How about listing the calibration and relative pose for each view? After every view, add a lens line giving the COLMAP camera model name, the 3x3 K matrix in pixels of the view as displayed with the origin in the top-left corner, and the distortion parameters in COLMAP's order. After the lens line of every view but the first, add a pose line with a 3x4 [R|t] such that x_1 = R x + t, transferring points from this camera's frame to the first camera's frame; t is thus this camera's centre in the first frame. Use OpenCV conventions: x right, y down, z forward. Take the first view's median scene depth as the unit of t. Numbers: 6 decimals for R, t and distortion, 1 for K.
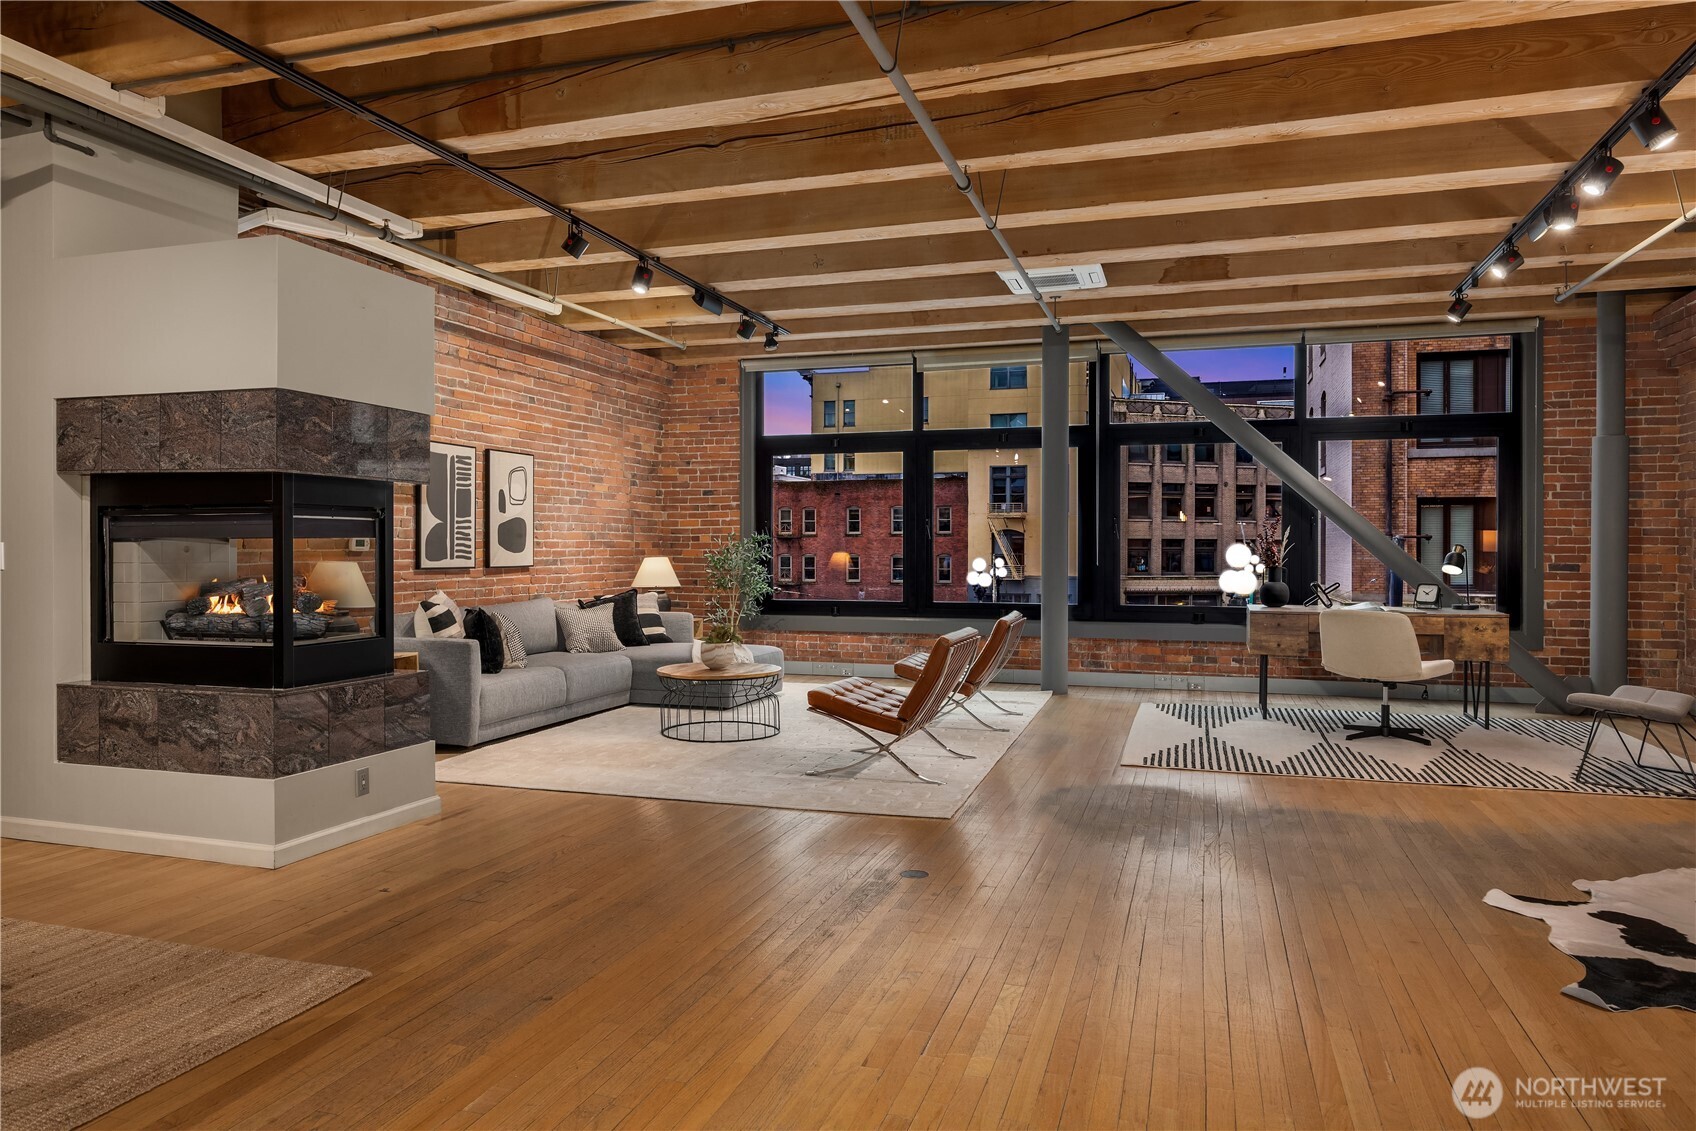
lens RADIAL K [[1087.8, 0, 866.2], [0, 1087.8, 543.9], [0, 0, 1]] dist [-0.002238, 0.000509]
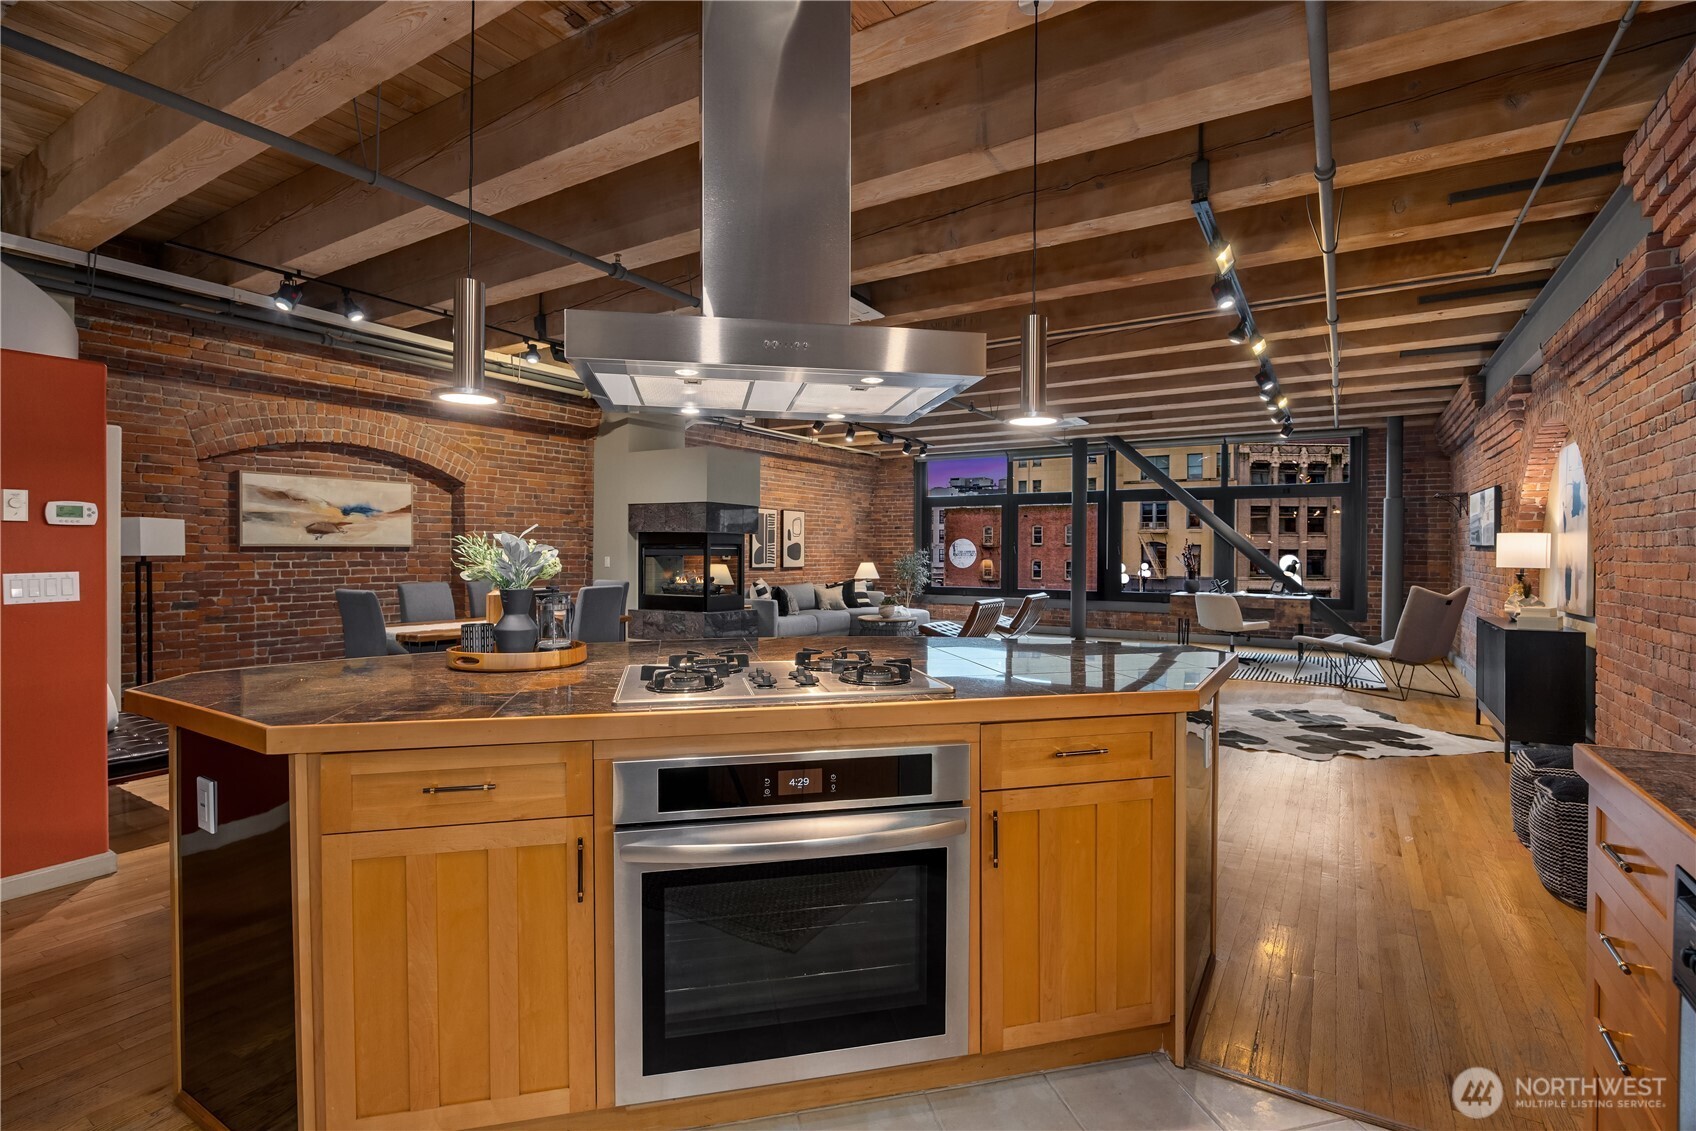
lens RADIAL K [[801.7, 0, 856.5], [0, 801.7, 549.9], [0, 0, 1]] dist [-0.003742, -0.000075]
pose [[0.968452, 0.003958, -0.249171, 0.164824], [-0.004106, 0.999992, -0.000072, -0.011878], [0.249168, 0.001093, 0.968460, -0.432604]]
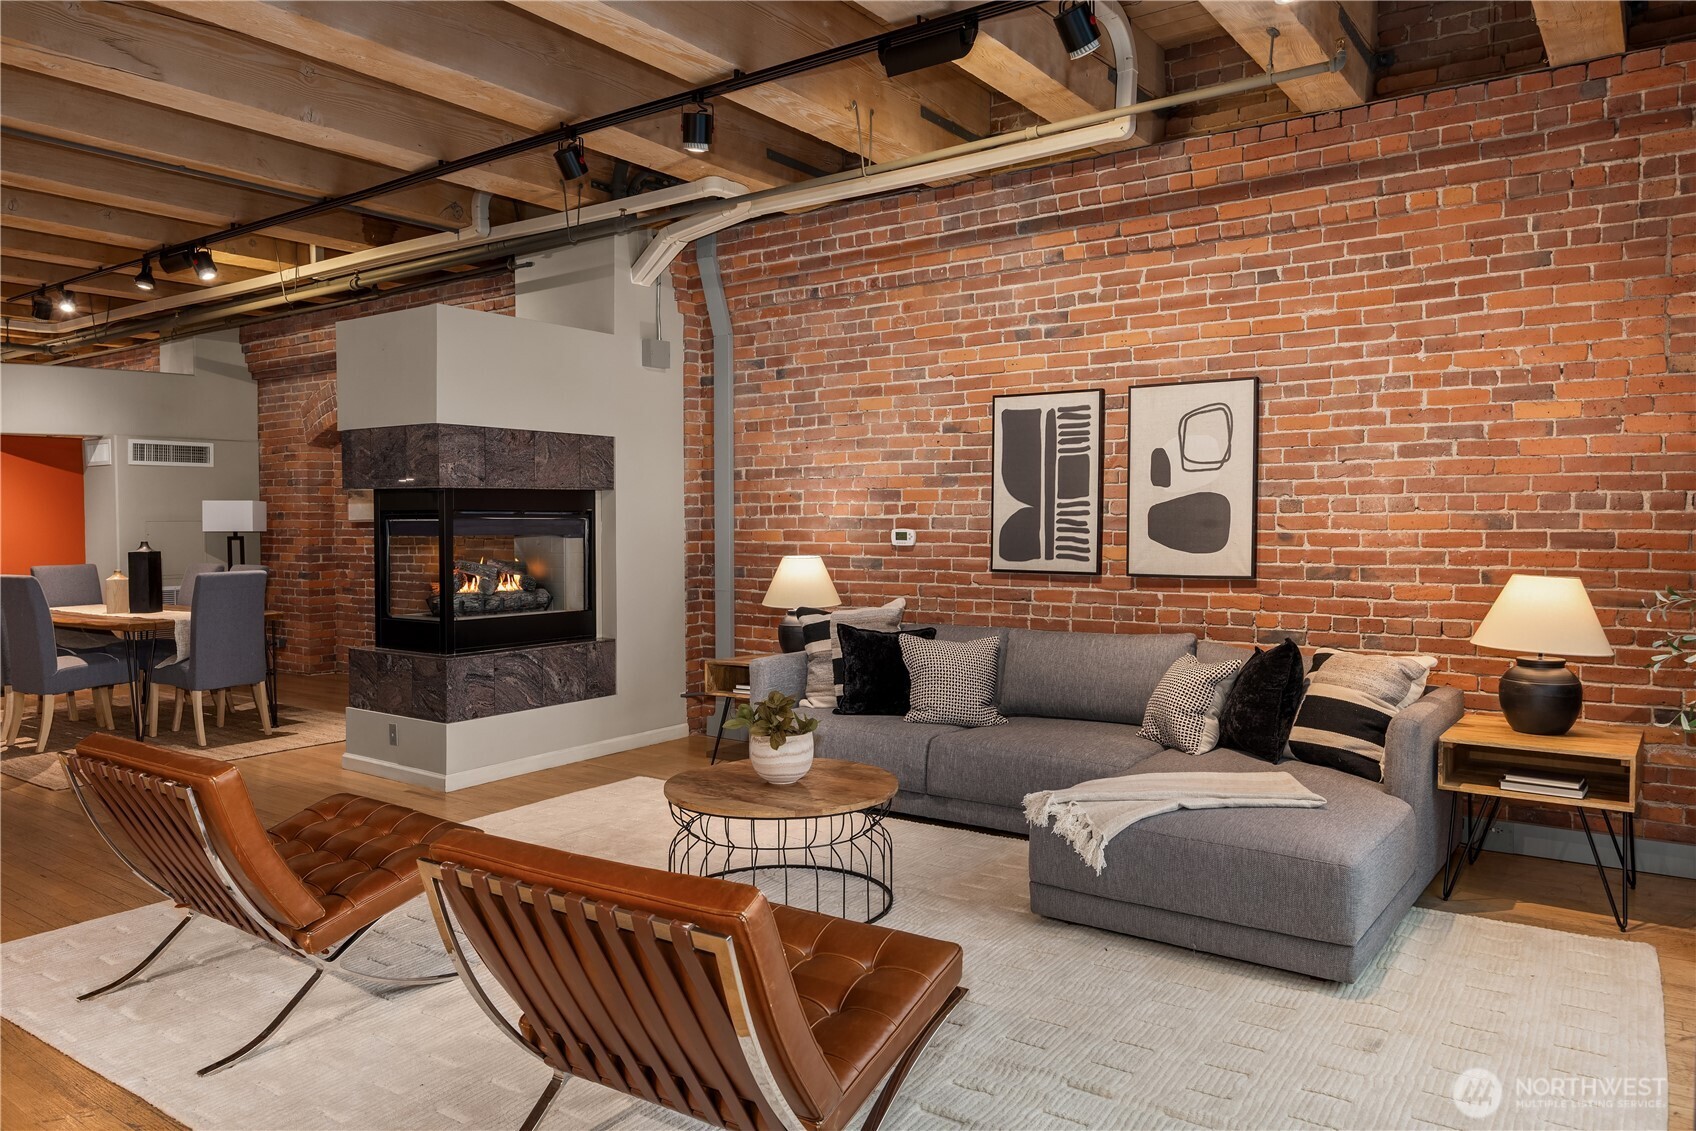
lens RADIAL K [[1135.9, 0, 841.2], [0, 1135.9, 553.4], [0, 0, 1]] dist [-0.000318, -0.003199]
pose [[-0.312087, 0.029848, -0.949585, 0.333190], [0.007155, 0.999552, 0.029067, -0.011390], [0.950027, 0.002277, -0.312161, 1.051222]]
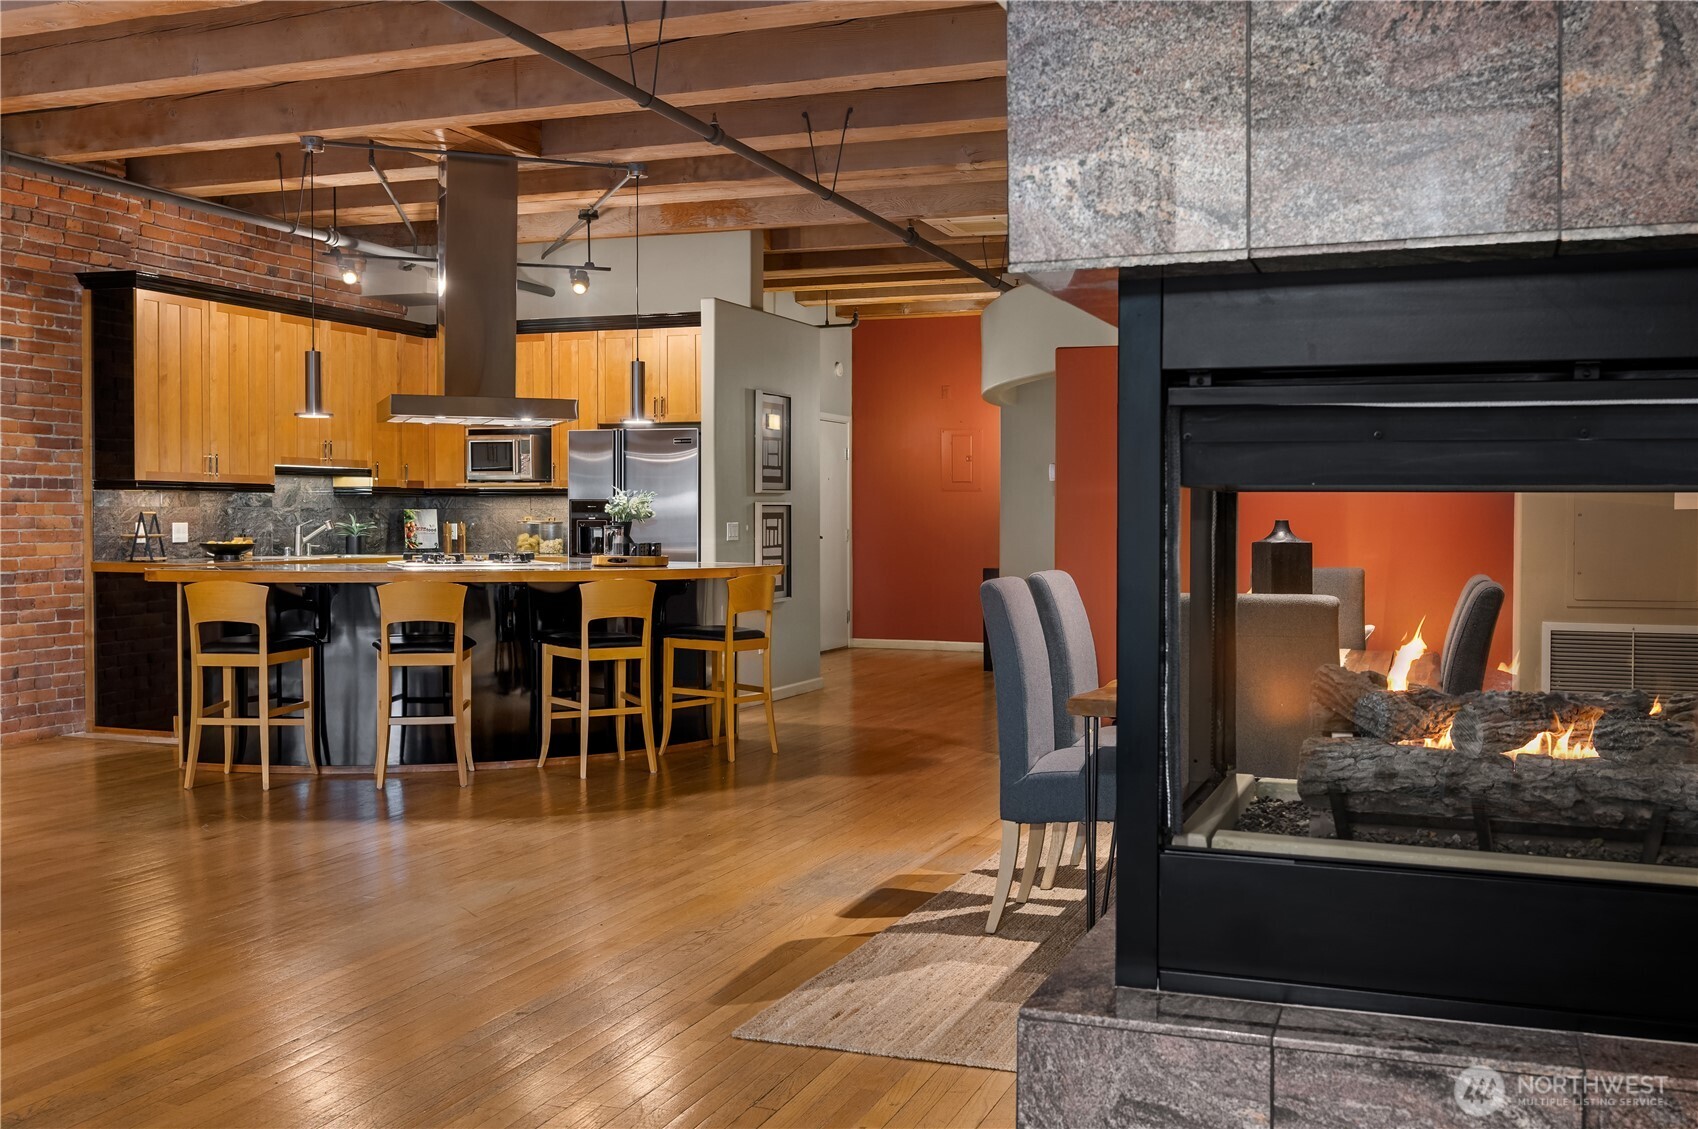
lens RADIAL K [[1634.0, 0, 902.8], [0, 1634.0, 557.9], [0, 0, 1]] dist [0.010049, 0.000000]
pose [[-0.998554, -0.003601, 0.053645, -0.241026], [-0.002378, 0.999736, 0.022844, 0.002012], [-0.053713, 0.022683, -0.998299, 0.839303]]
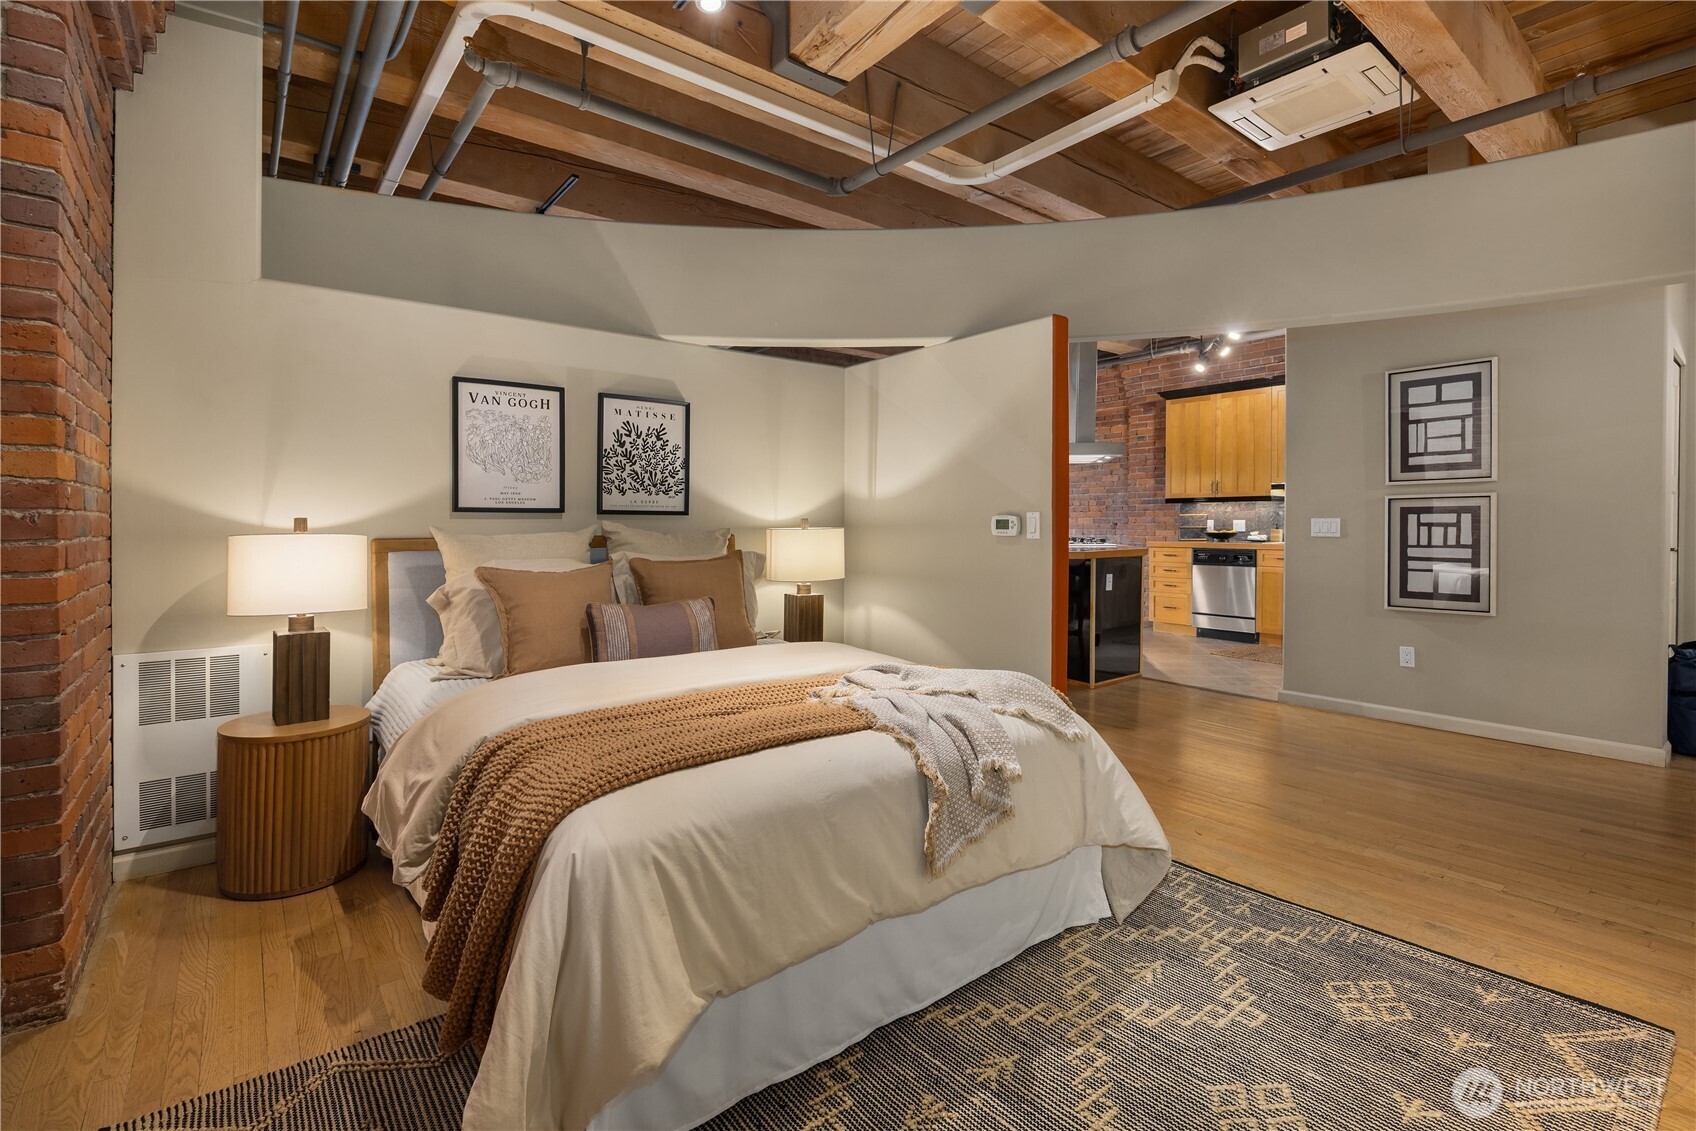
lens RADIAL K [[801.7, 0, 846.1], [0, 801.7, 528.6], [0, 0, 1]] dist [-0.003742, -0.000075]
pose [[0.542662, -0.007731, 0.839915, -0.779914], [0.006454, 0.999967, 0.005034, 0.007681], [-0.839926, 0.002689, 0.542694, -0.455803]]
